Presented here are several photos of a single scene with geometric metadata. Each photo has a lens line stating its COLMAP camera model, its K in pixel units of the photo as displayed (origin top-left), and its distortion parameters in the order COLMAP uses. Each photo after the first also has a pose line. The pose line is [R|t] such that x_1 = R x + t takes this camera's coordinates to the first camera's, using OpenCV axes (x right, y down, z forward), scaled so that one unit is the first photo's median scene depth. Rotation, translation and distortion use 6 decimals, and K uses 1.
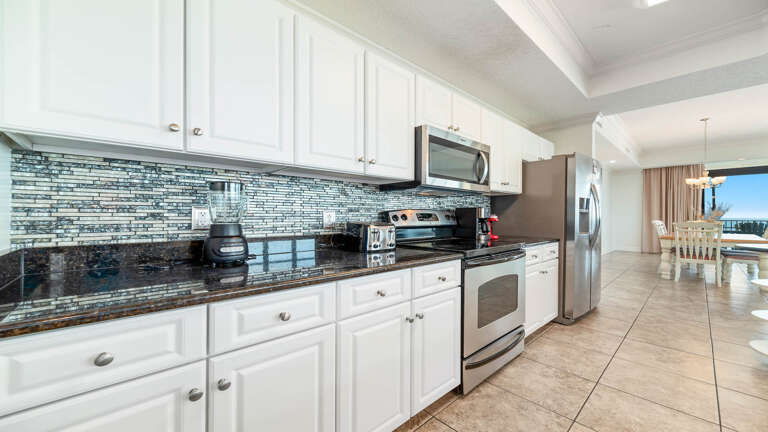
lens RADIAL K [[290.2, 0, 384.0], [0, 290.2, 216.0], [0, 0, 1]] dist [0.001022, 0.000101]
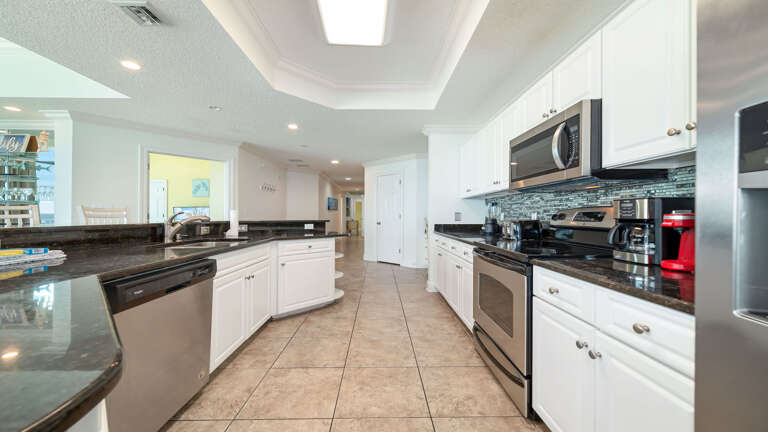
lens RADIAL K [[290.2, 0, 384.0], [0, 290.2, 216.0], [0, 0, 1]] dist [0.001022, 0.000101]
pose [[-0.664777, -0.001501, -0.747040, 1.463233], [-0.001340, 0.999999, -0.000817, 0.003914], [0.747040, 0.000458, -0.664779, 1.472057]]
